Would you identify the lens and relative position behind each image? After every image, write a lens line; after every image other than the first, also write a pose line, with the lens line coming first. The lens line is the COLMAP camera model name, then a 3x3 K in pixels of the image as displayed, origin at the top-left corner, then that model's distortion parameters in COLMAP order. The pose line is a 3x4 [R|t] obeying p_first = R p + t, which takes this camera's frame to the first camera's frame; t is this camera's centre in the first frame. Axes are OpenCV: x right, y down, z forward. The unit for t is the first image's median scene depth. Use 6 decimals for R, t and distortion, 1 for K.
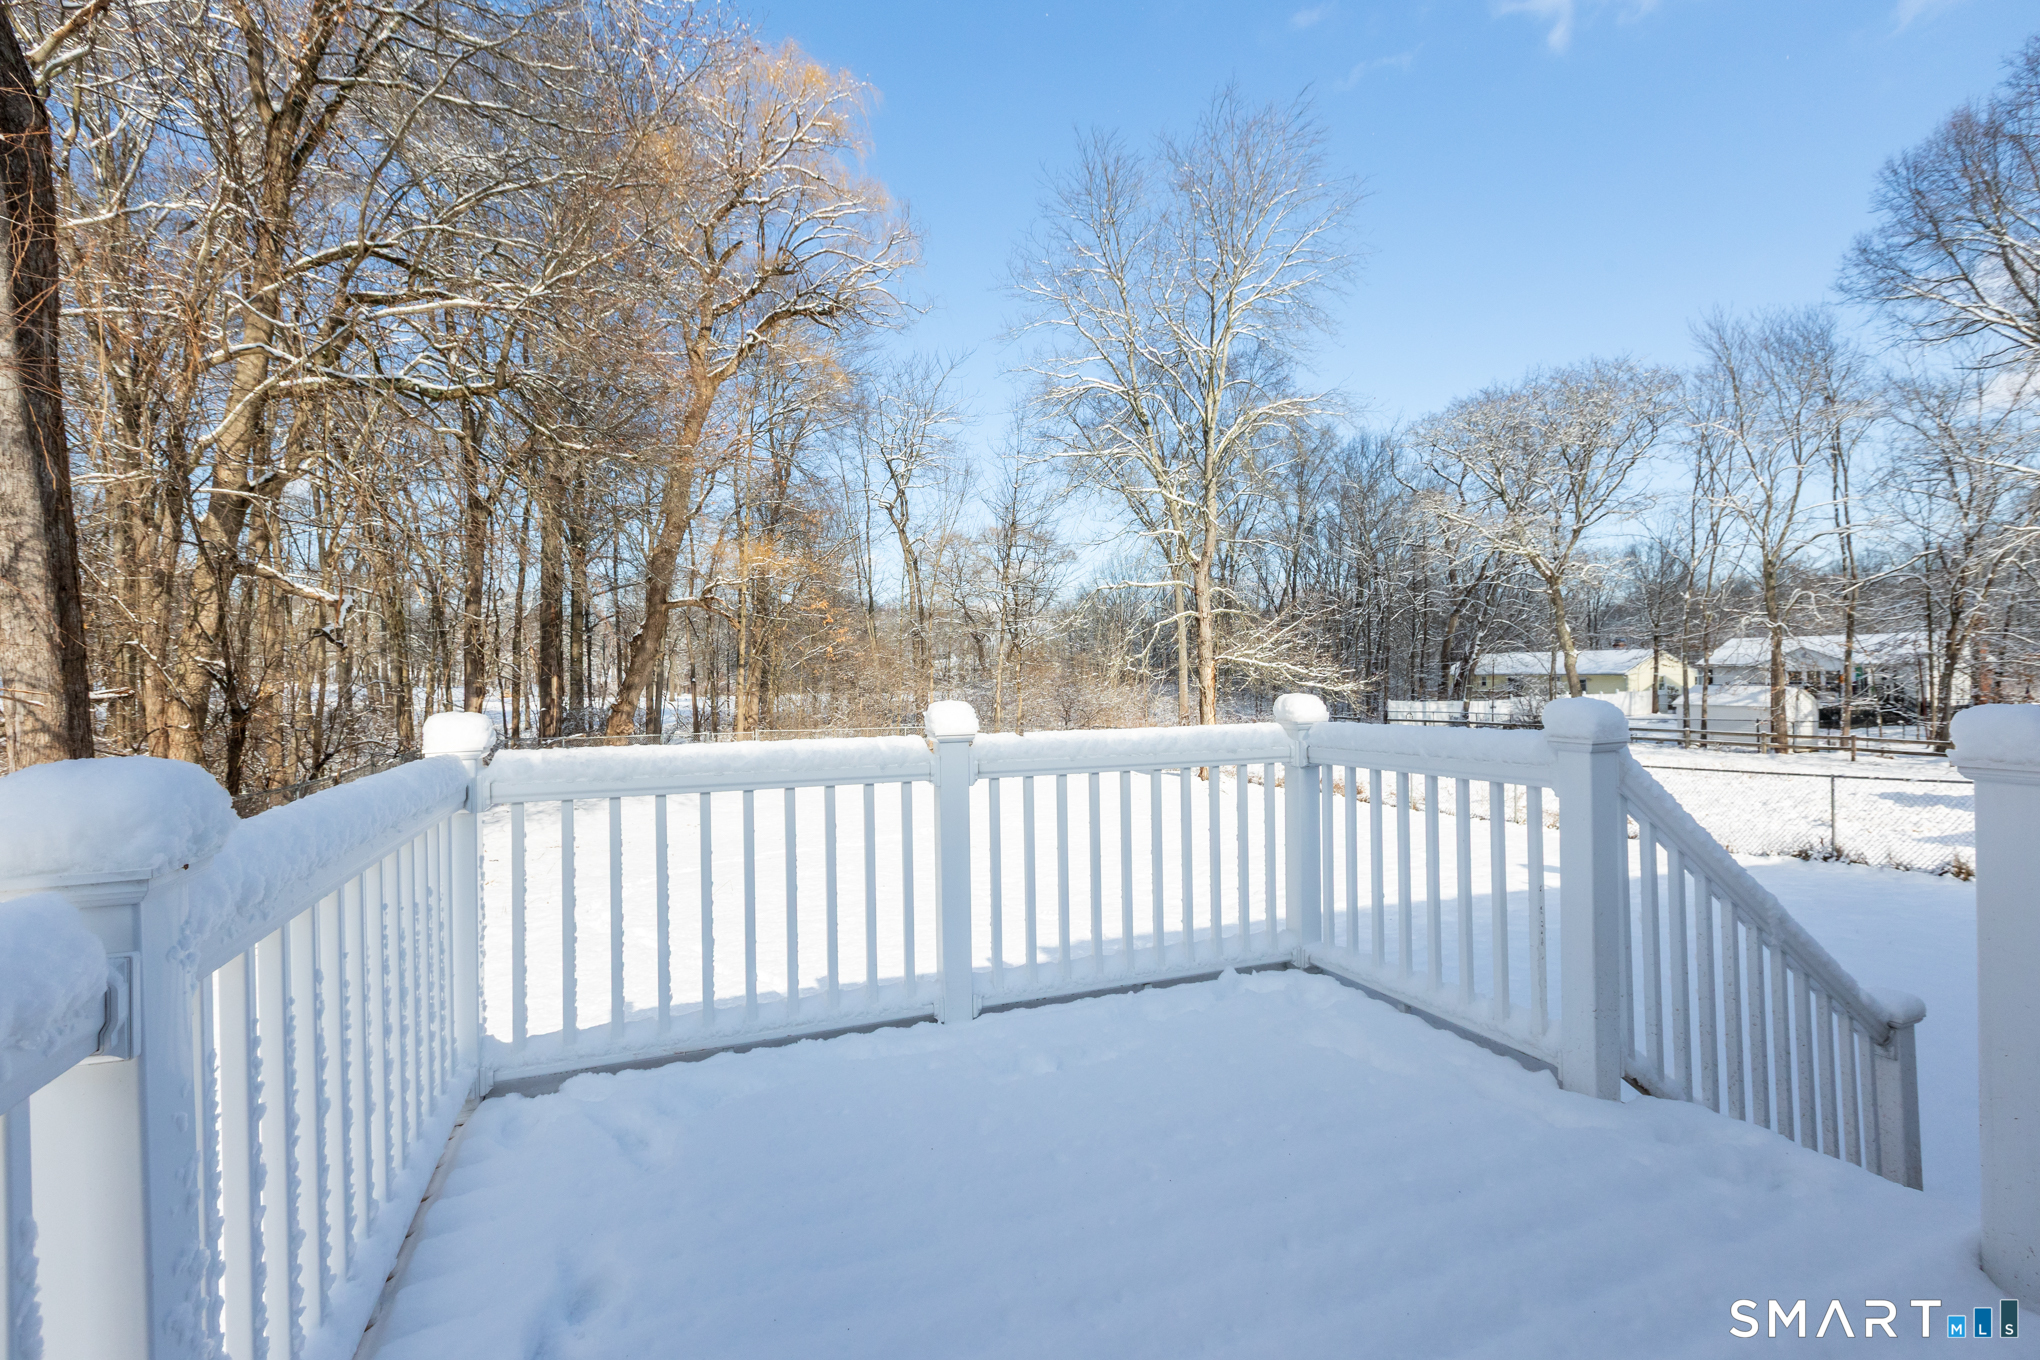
lens RADIAL K [[904.3, 0, 1025.5], [0, 904.3, 666.8], [0, 0, 1]] dist [0.000651, 0.000092]
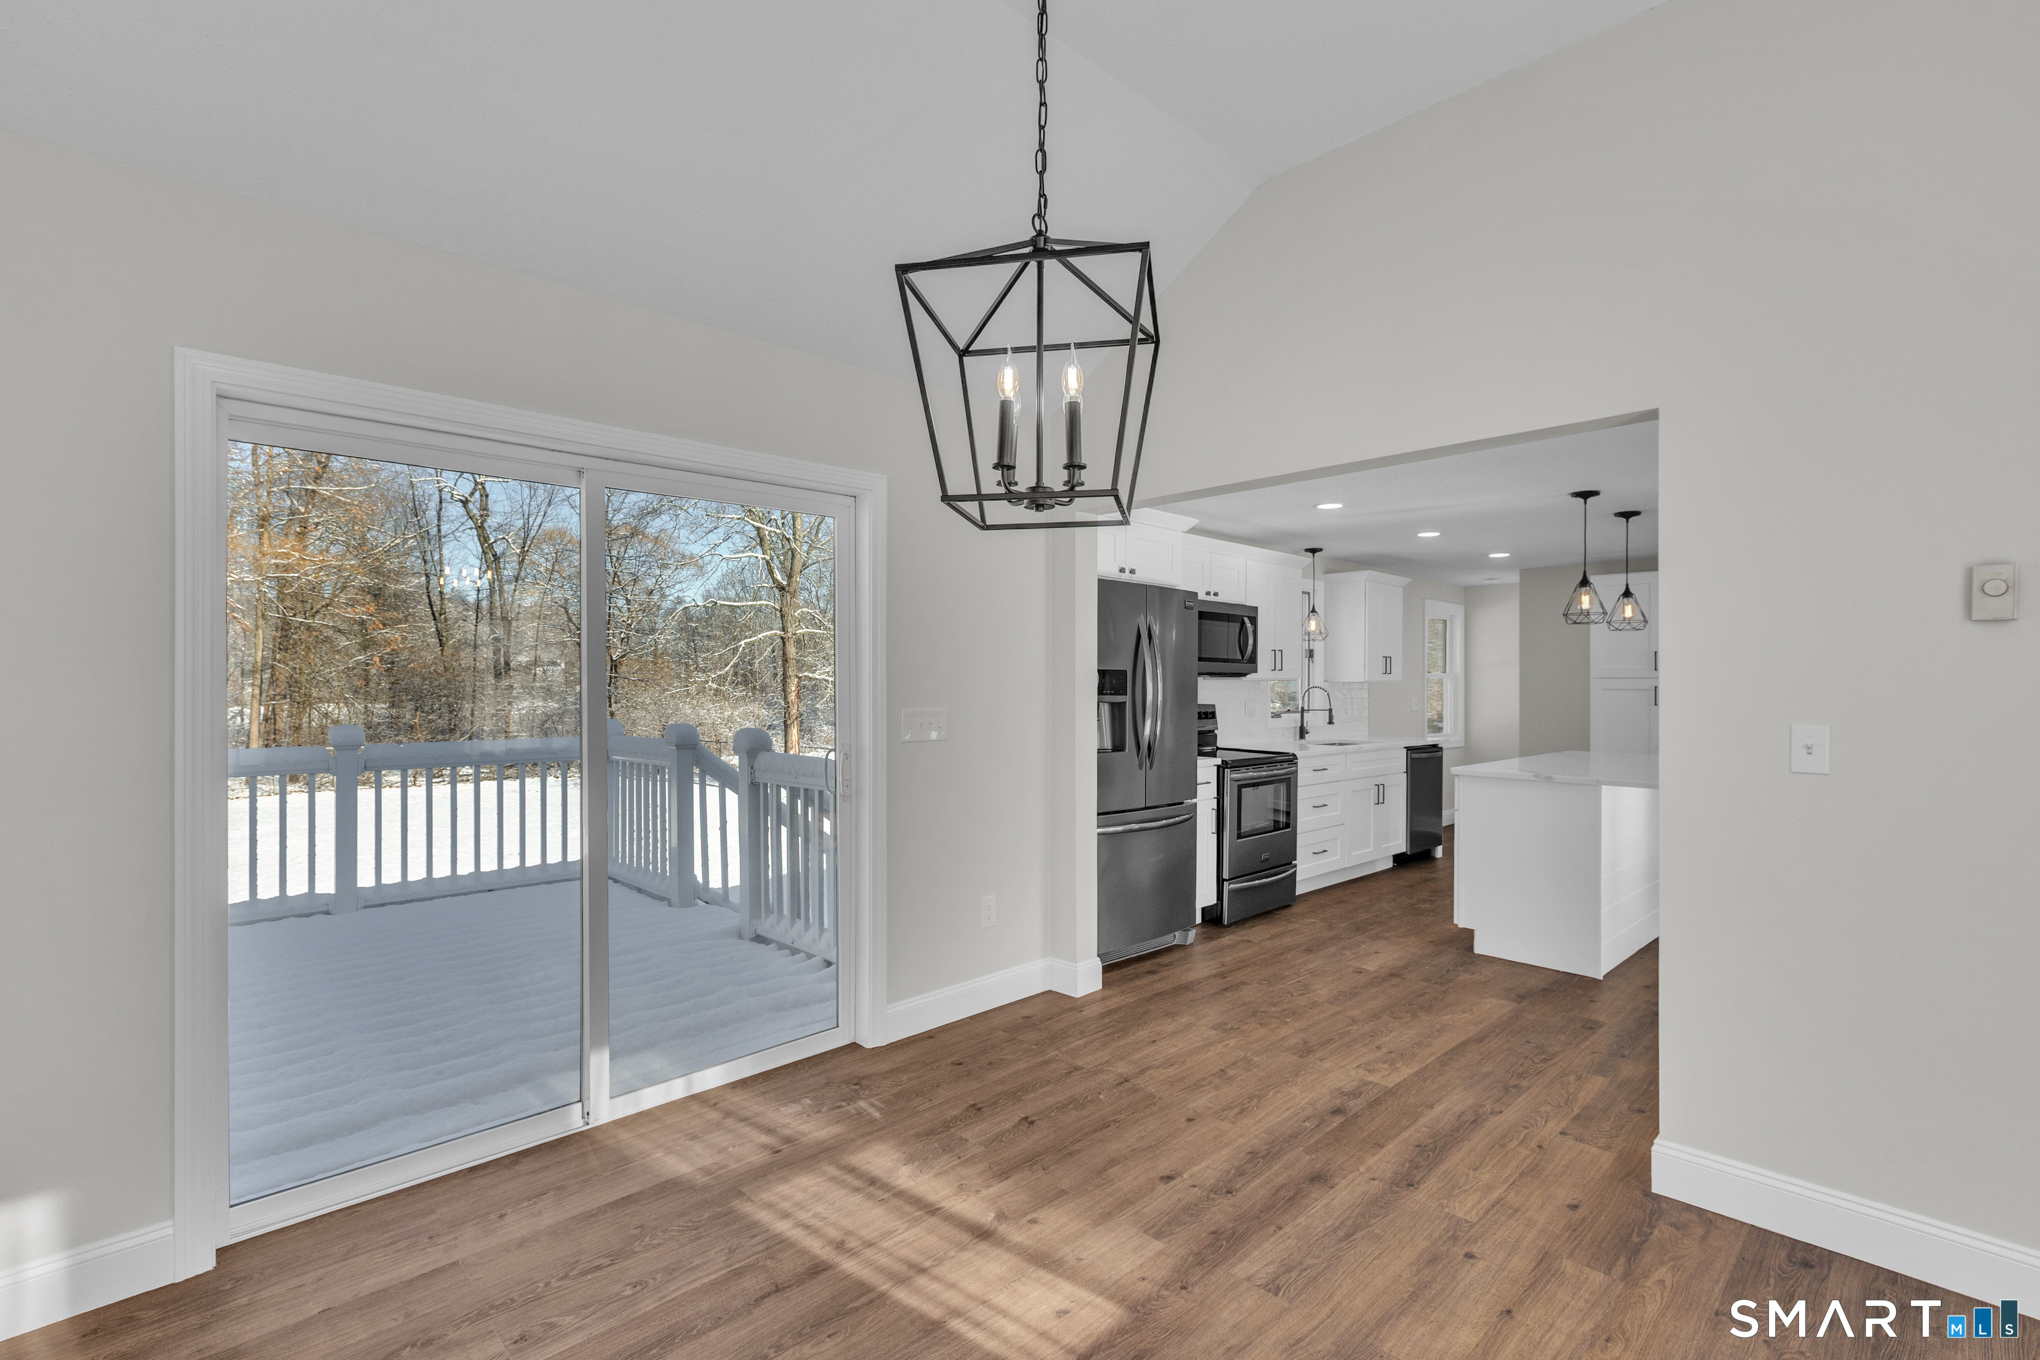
lens RADIAL K [[925.0, 0, 1000.7], [0, 925.0, 681.0], [0, 0, 1]] dist [0.002324, 0.000062]
pose [[0.933586, 0.007880, 0.358268, 0.060443], [-0.008090, 0.999967, -0.000914, -0.006764], [-0.358263, -0.002045, 0.933618, -0.141309]]
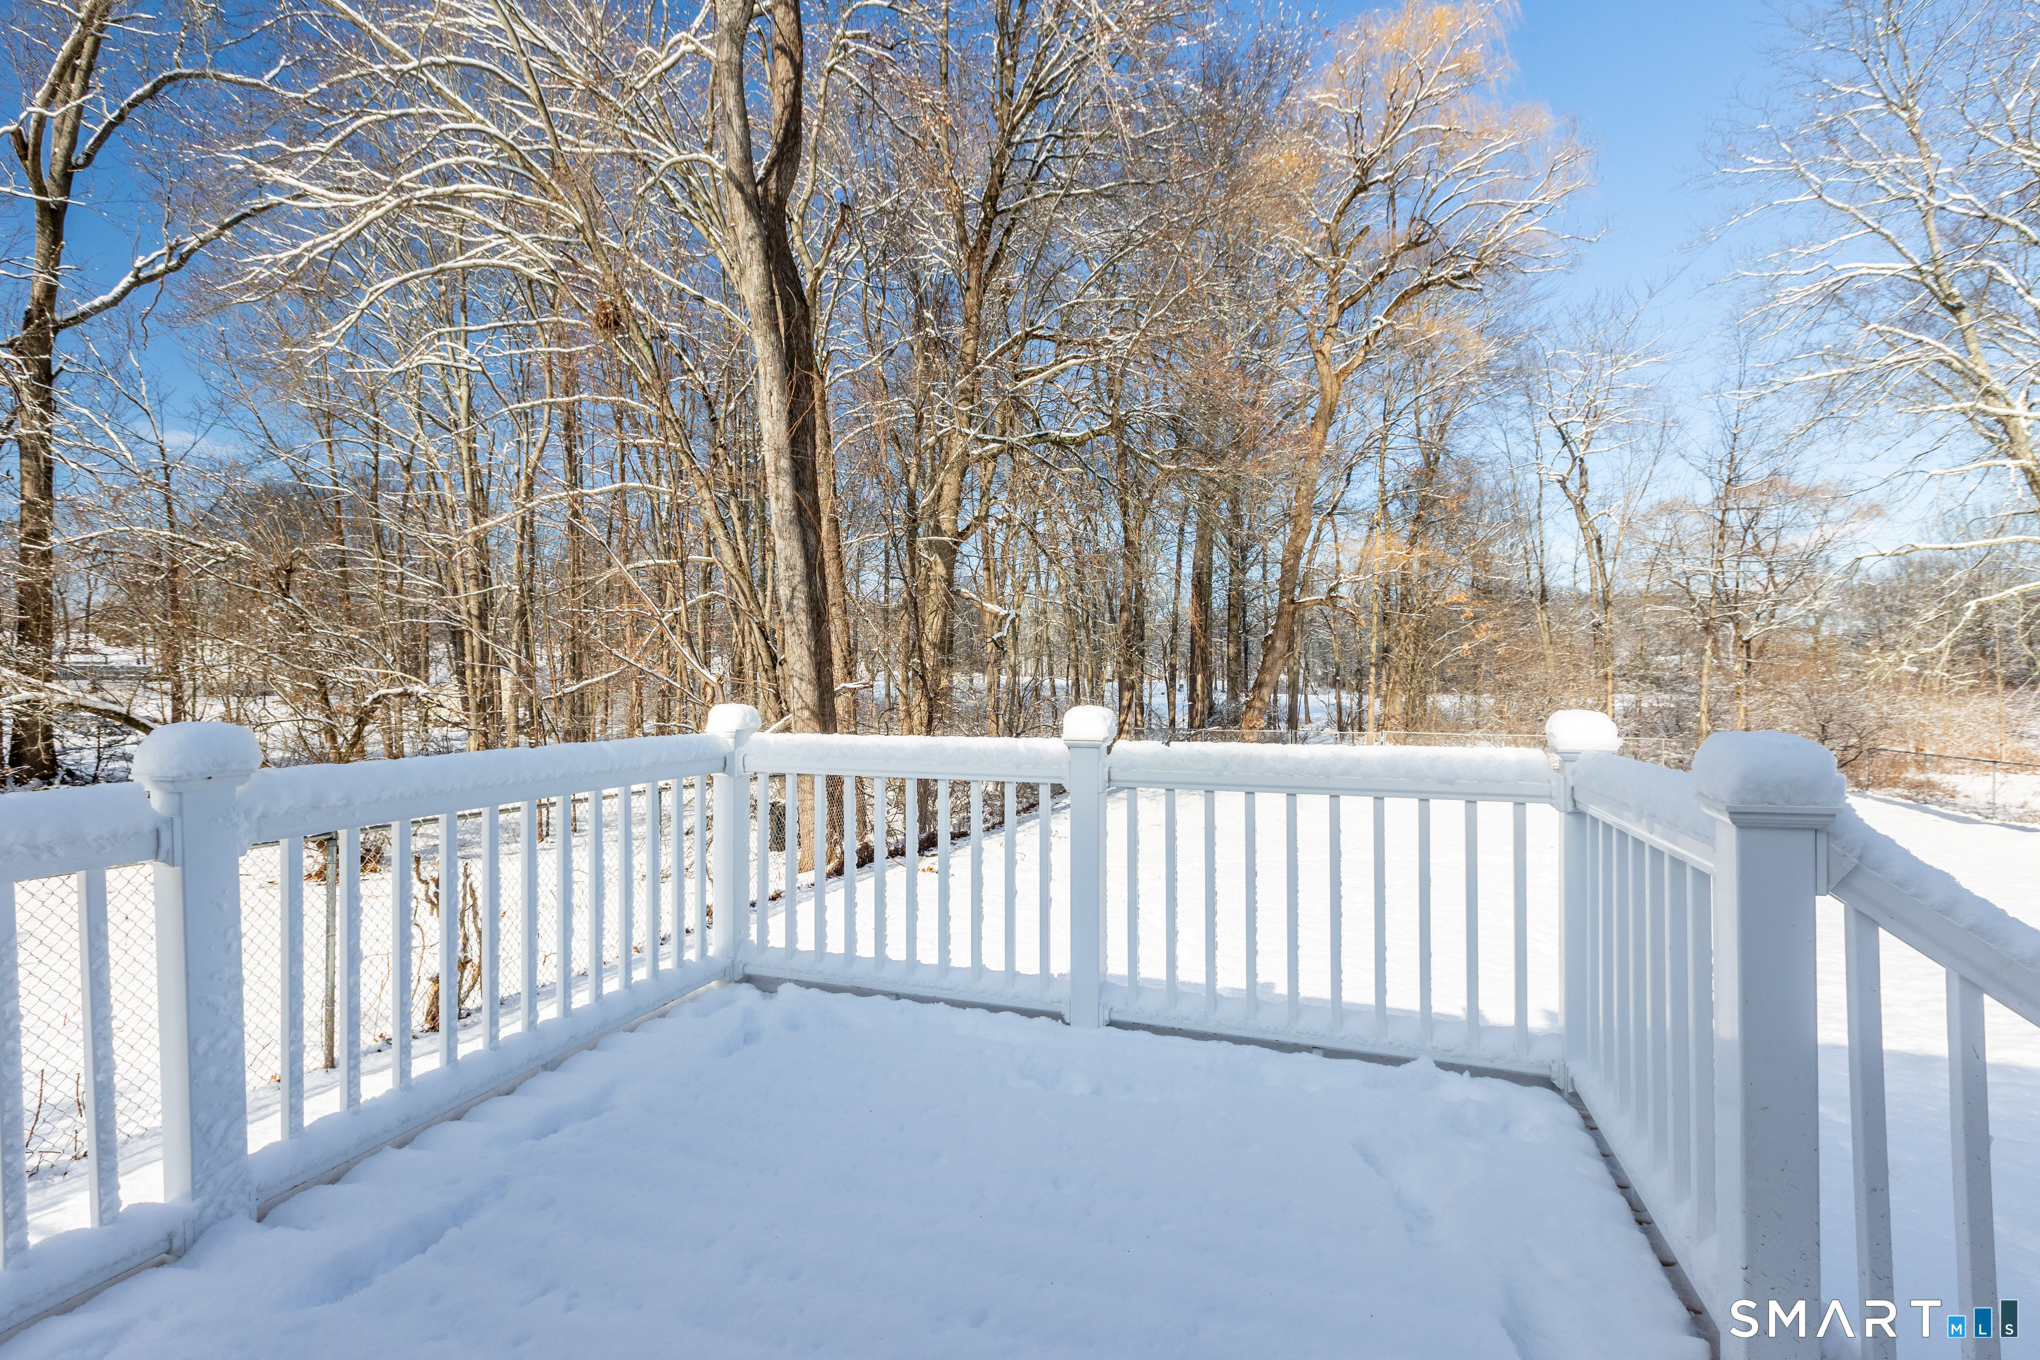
lens RADIAL K [[903.8, 0, 1008.3], [0, 903.8, 675.6], [0, 0, 1]] dist [0.002450, -0.000221]
pose [[0.752534, 0.007154, -0.658514, 0.072330], [-0.000021, 0.999941, 0.010838, -0.000745], [0.658553, -0.008142, 0.752490, 0.027957]]
